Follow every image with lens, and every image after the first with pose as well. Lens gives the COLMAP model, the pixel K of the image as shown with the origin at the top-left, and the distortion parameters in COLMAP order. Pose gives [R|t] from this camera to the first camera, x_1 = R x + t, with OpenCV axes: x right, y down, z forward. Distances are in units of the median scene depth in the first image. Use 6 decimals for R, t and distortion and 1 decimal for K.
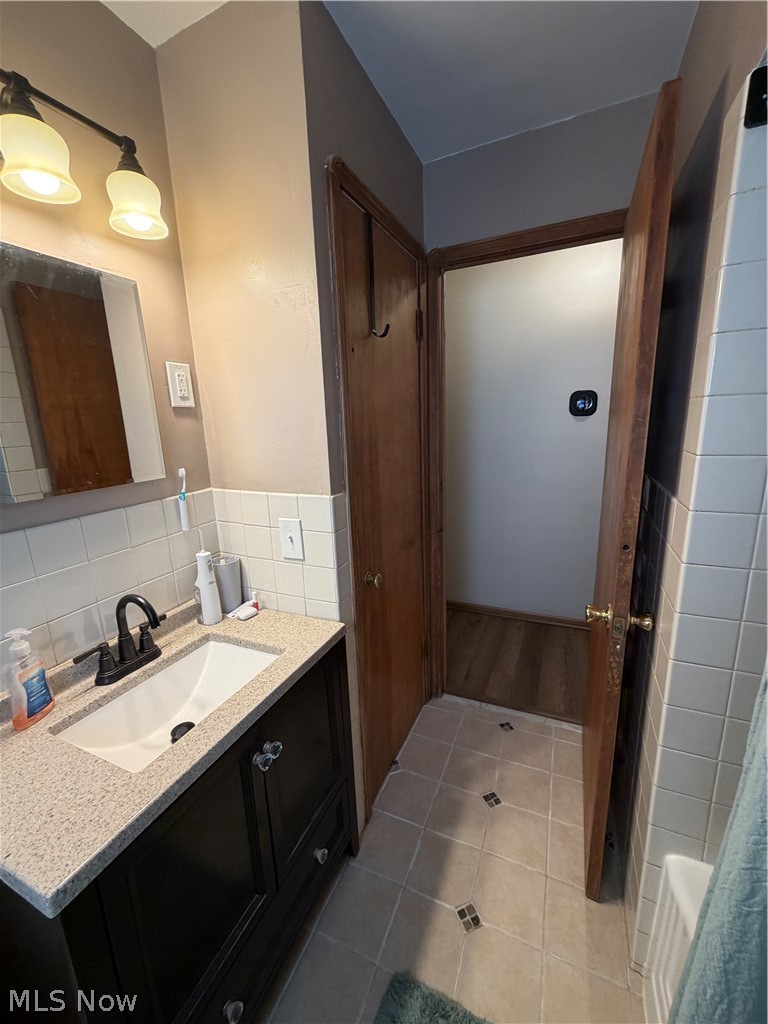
lens RADIAL K [[406.0, 0, 384.0], [0, 406.0, 512.0], [0, 0, 1]] dist [0.000798, 0.000208]
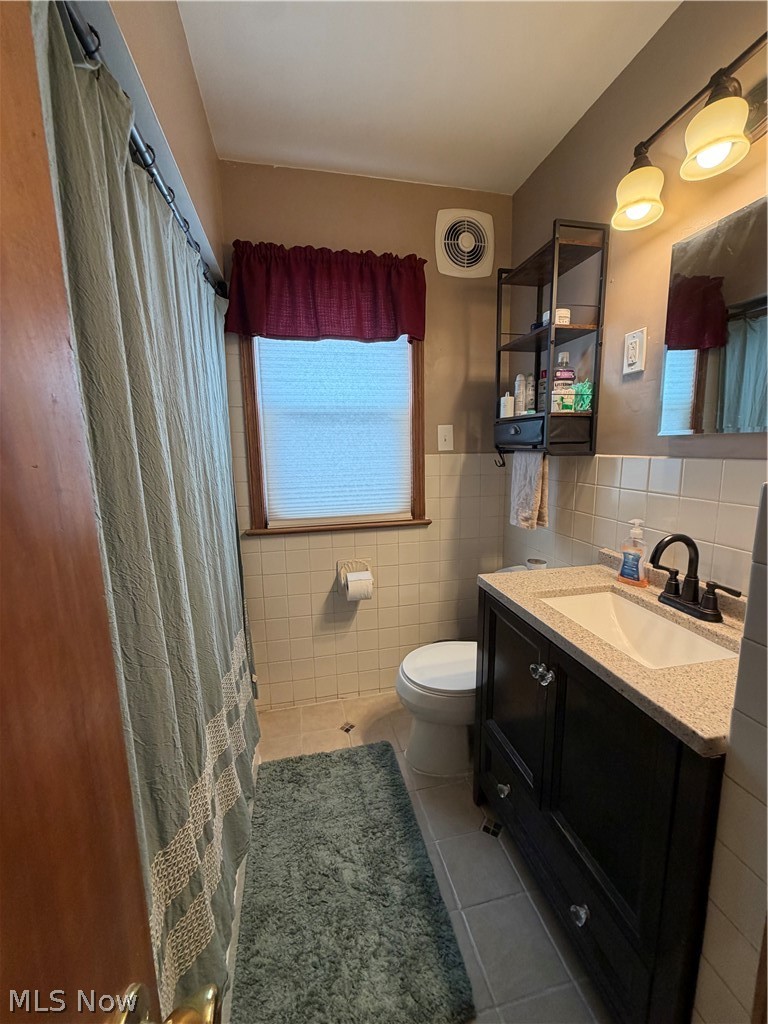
lens RADIAL K [[406.0, 0, 384.0], [0, 406.0, 512.0], [0, 0, 1]] dist [0.000798, 0.000208]
pose [[-0.798984, 0.161487, -0.579264, 0.586363], [-0.074687, 0.929162, 0.362048, -0.176370], [0.596697, 0.332534, -0.730325, 1.281051]]
